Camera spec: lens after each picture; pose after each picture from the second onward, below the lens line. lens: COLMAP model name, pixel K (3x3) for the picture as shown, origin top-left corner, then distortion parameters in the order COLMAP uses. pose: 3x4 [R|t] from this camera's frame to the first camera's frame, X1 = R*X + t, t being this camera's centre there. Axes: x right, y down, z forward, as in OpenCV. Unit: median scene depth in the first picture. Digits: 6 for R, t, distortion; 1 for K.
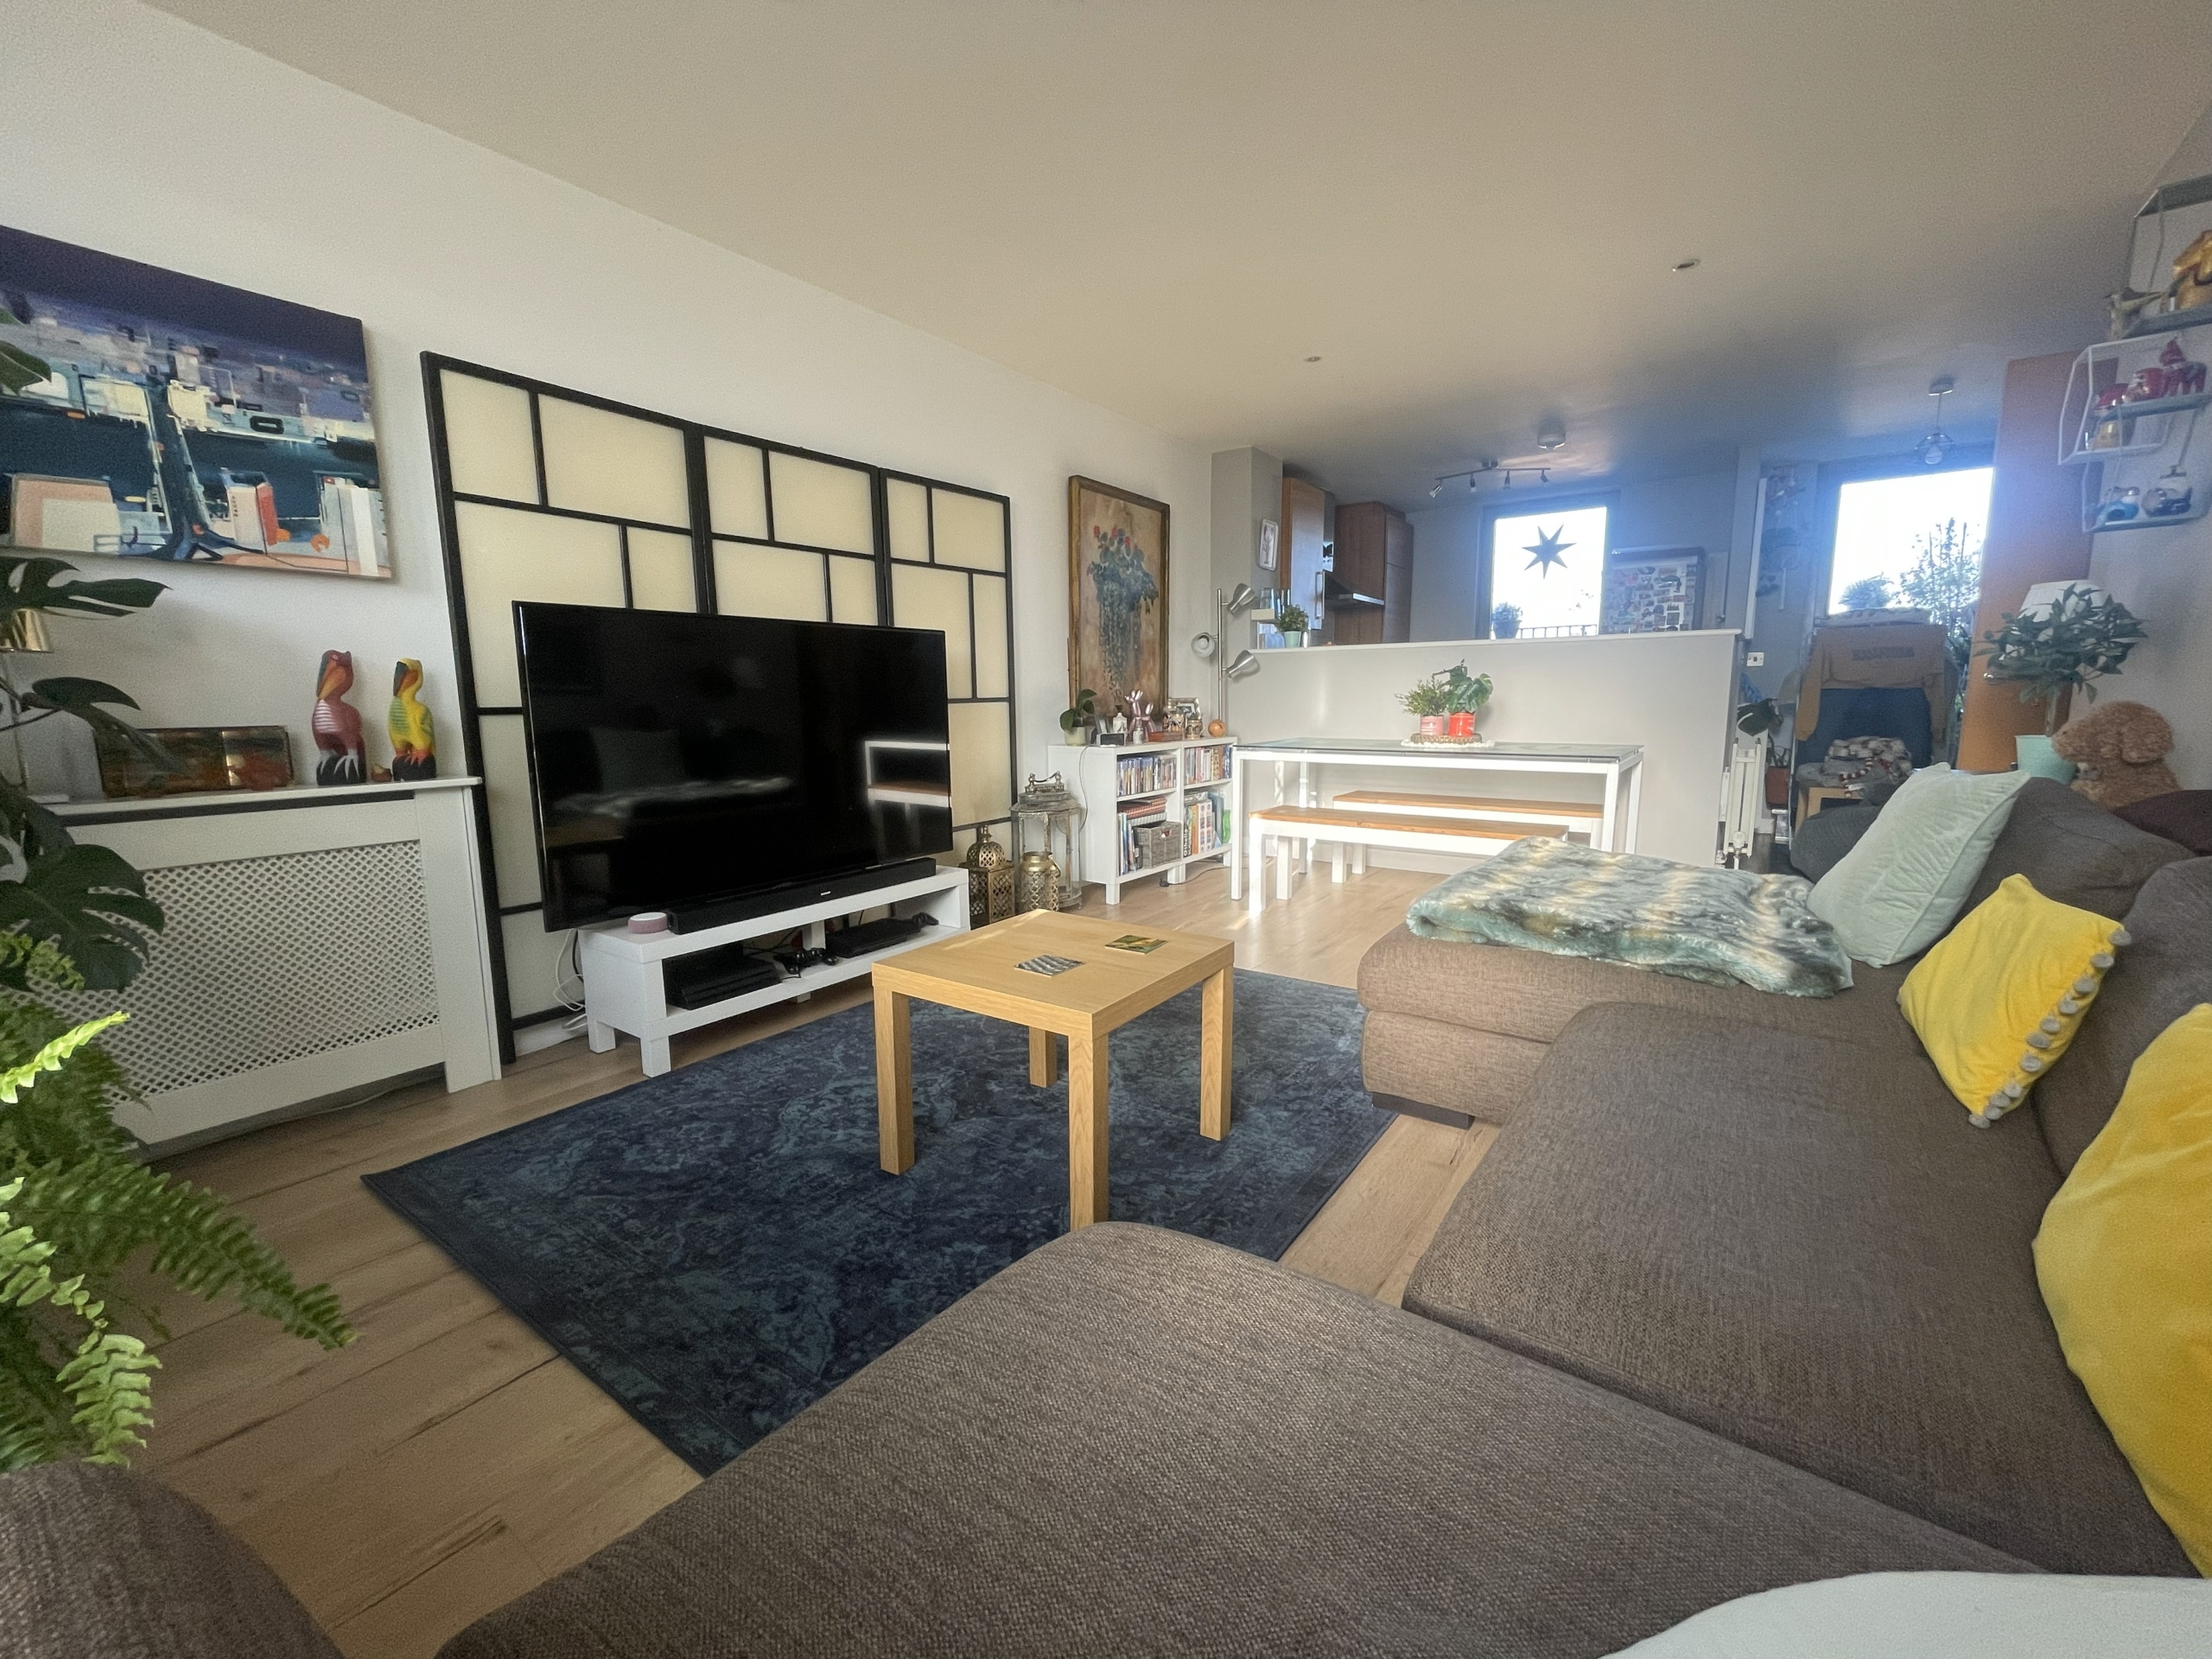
lens RADIAL K [[889.6, 0, 1106.0], [0, 889.6, 829.5], [0, 0, 1]] dist [-0.006600, 0.000173]
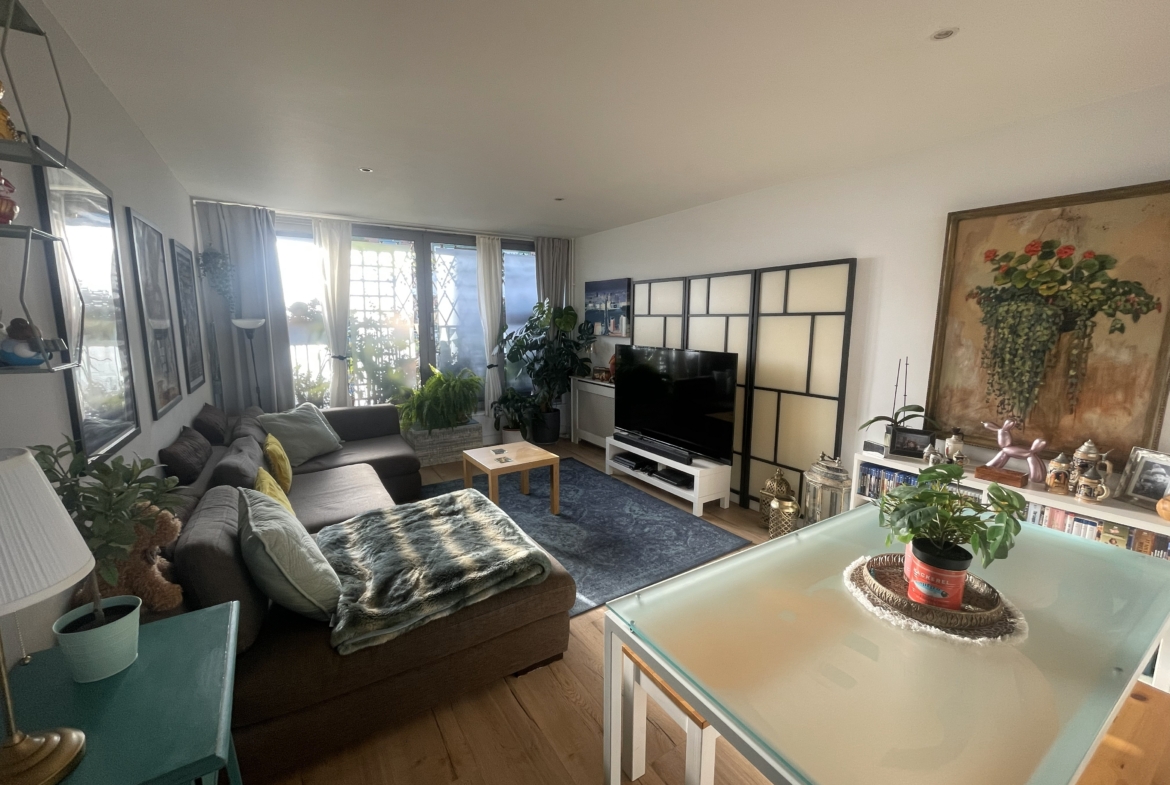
lens RADIAL K [[478.0, 0, 585.0], [0, 478.0, 392.5], [0, 0, 1]] dist [0.000076, 0.000066]
pose [[-0.368552, 0.155103, -0.916577, 0.813723], [-0.136812, 0.966196, 0.218511, -0.294063], [0.919485, 0.205931, -0.334873, 0.964430]]
